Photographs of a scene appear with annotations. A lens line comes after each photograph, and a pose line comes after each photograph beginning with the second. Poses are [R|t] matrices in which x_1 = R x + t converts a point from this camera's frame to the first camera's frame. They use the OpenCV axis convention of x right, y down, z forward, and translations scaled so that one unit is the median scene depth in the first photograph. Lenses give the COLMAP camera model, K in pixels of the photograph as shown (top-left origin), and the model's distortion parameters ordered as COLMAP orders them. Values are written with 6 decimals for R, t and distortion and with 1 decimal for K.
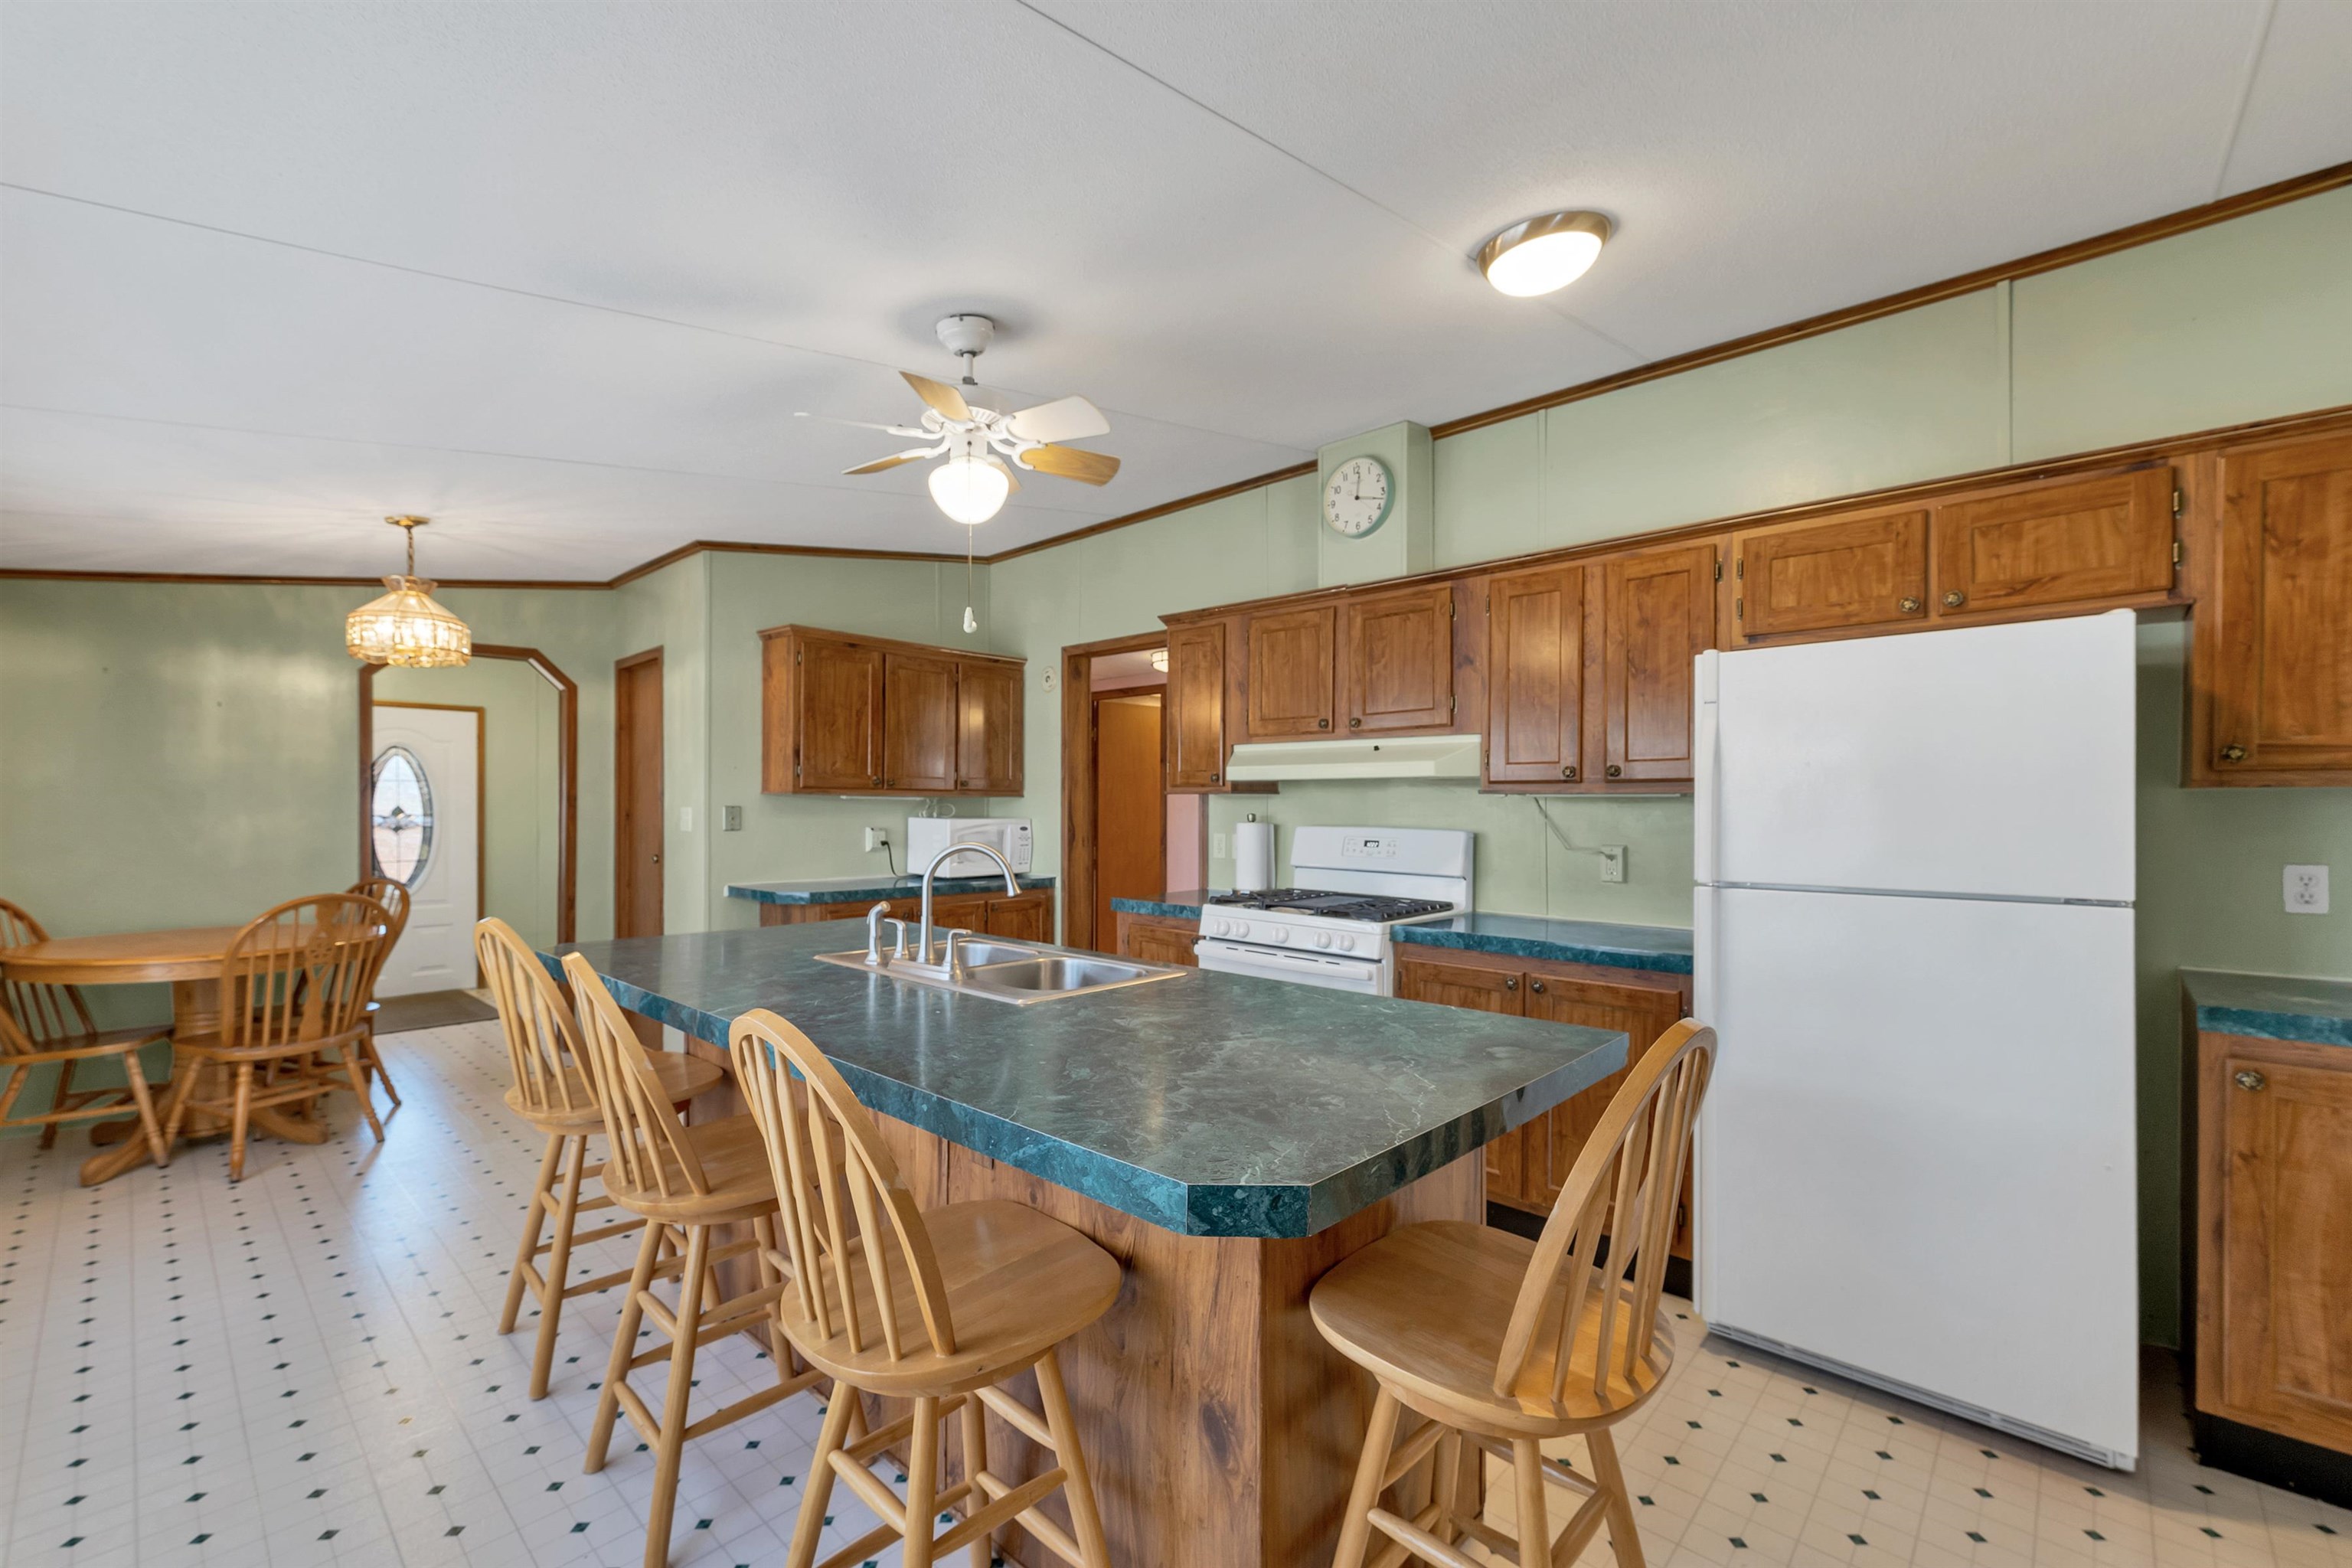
lens RADIAL K [[972.5, 0, 1178.6], [0, 972.5, 803.8], [0, 0, 1]] dist [-0.000094, -0.000108]
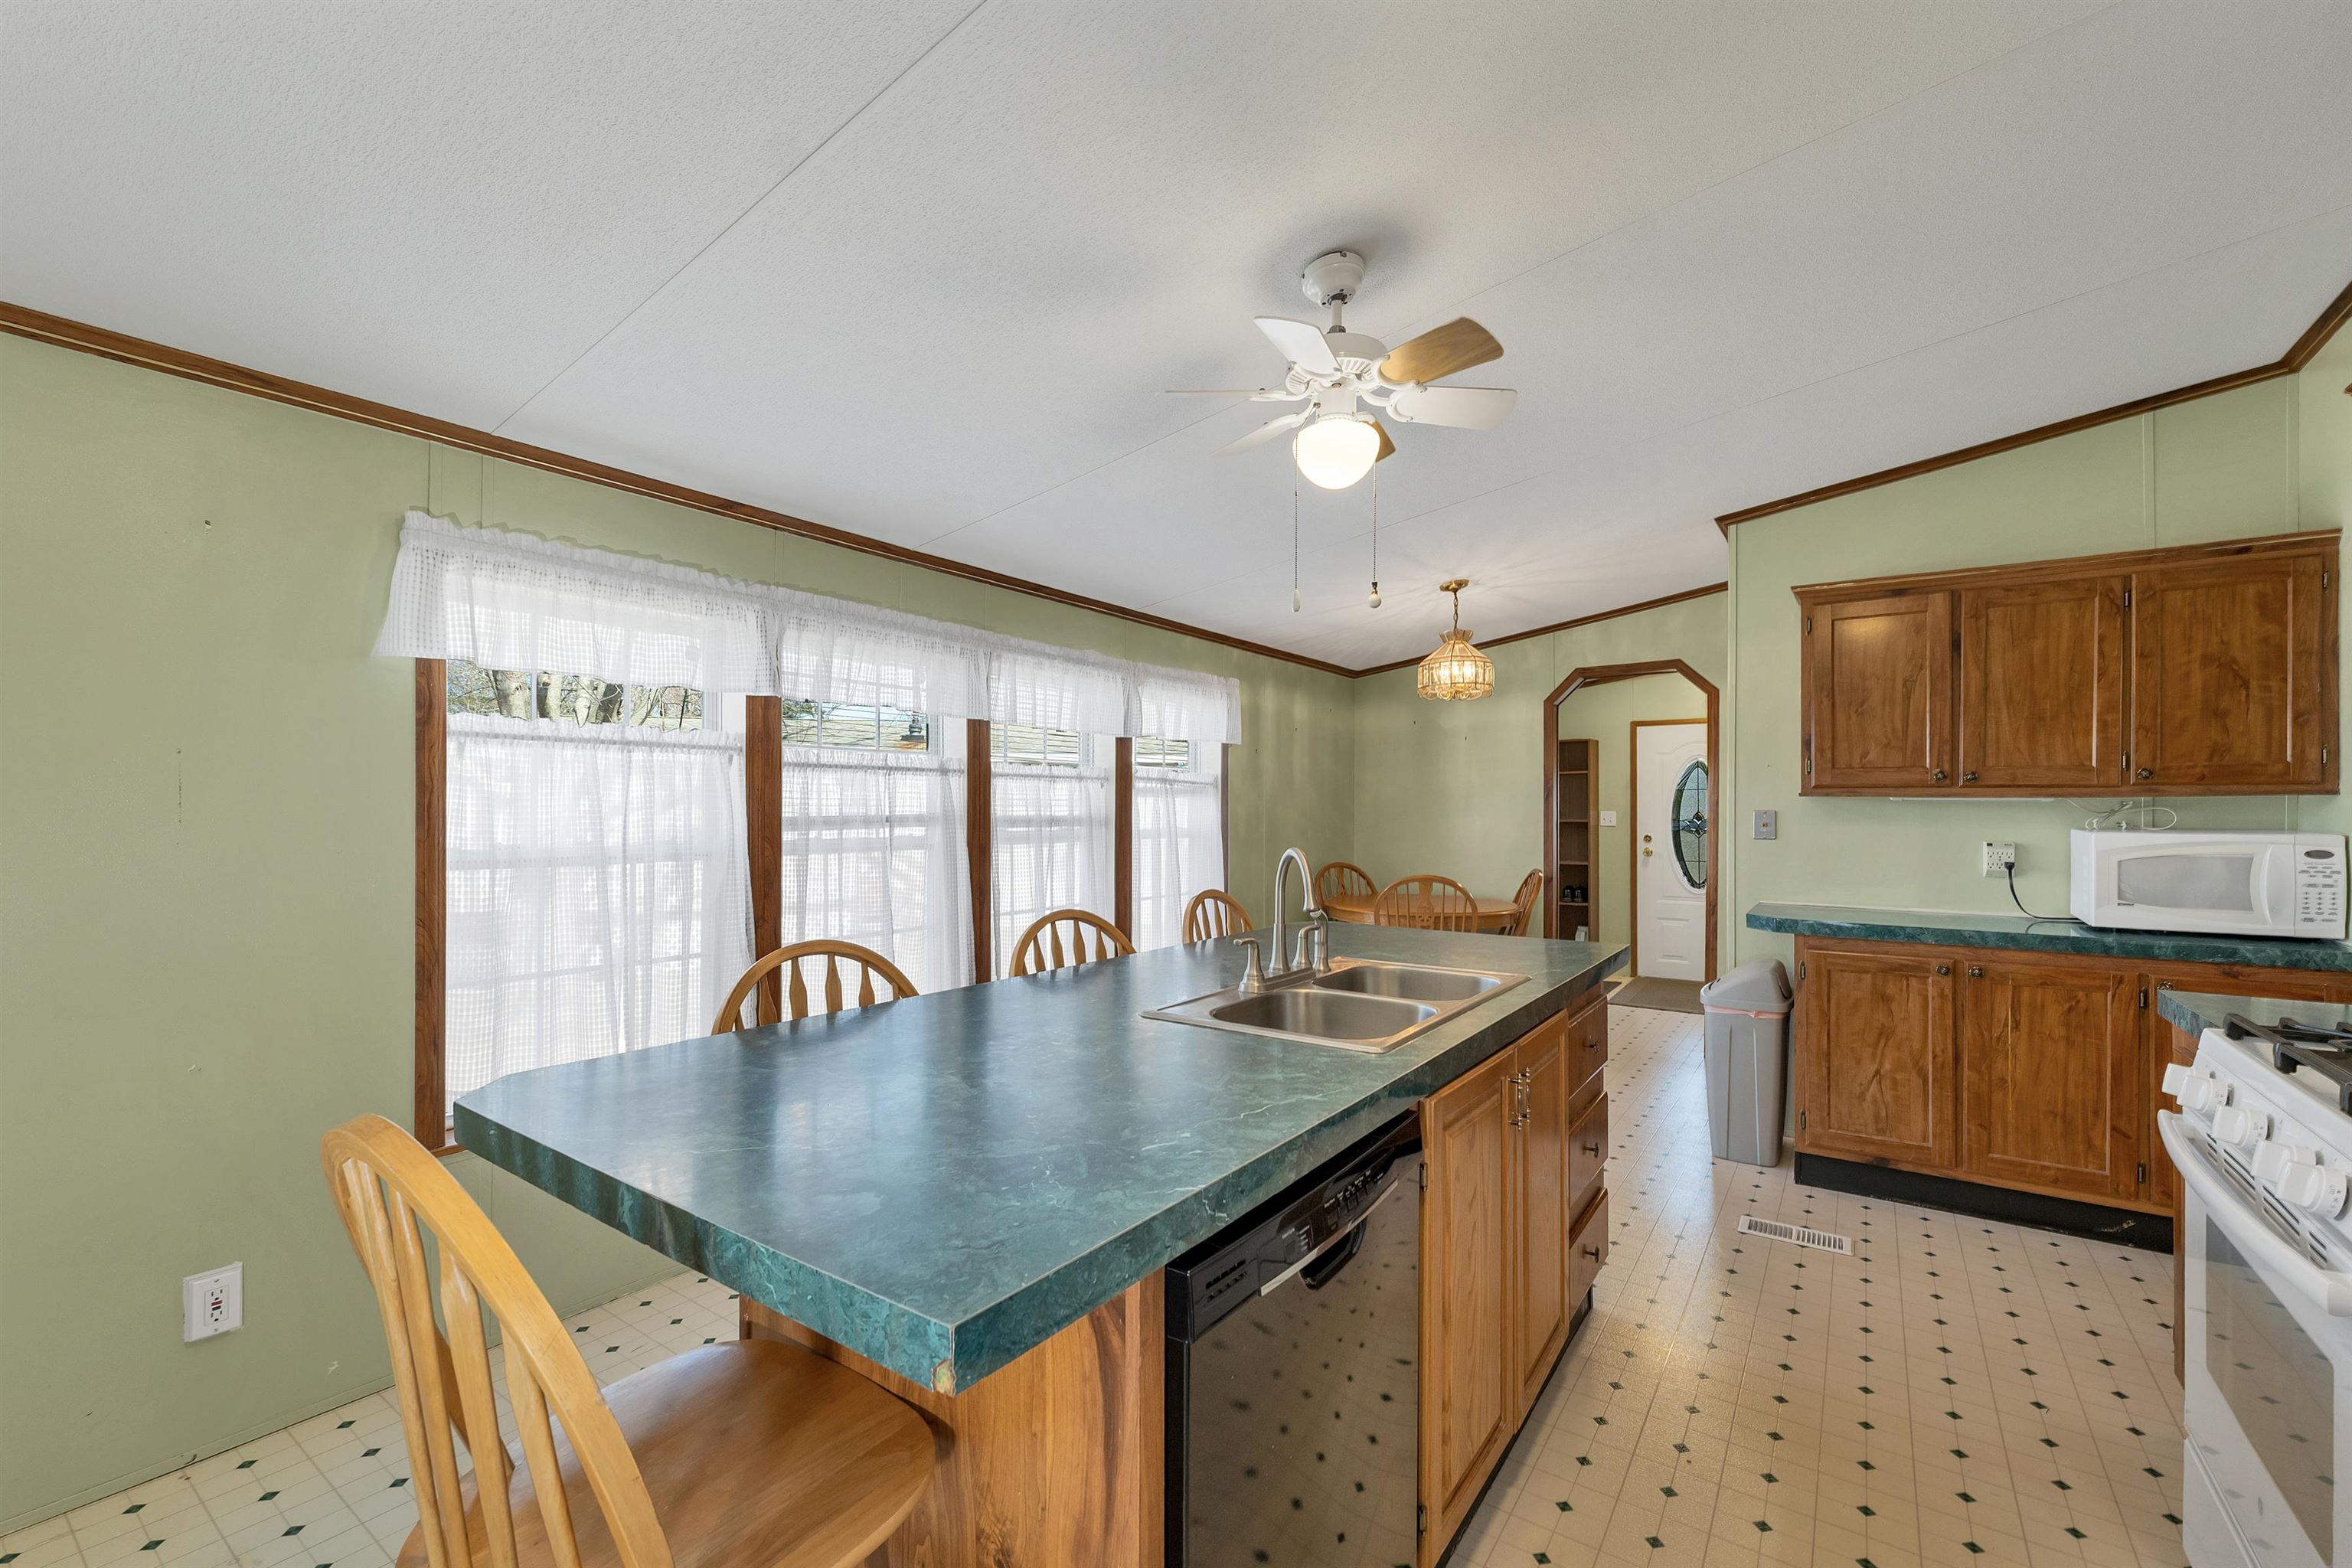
lens RADIAL K [[972.5, 0, 1178.6], [0, 972.5, 803.8], [0, 0, 1]] dist [-0.000094, -0.000108]
pose [[0.129247, -0.007678, -0.991583, 0.327218], [-0.000258, 0.999970, -0.007776, 0.002974], [0.991612, 0.001261, 0.129241, 0.376668]]
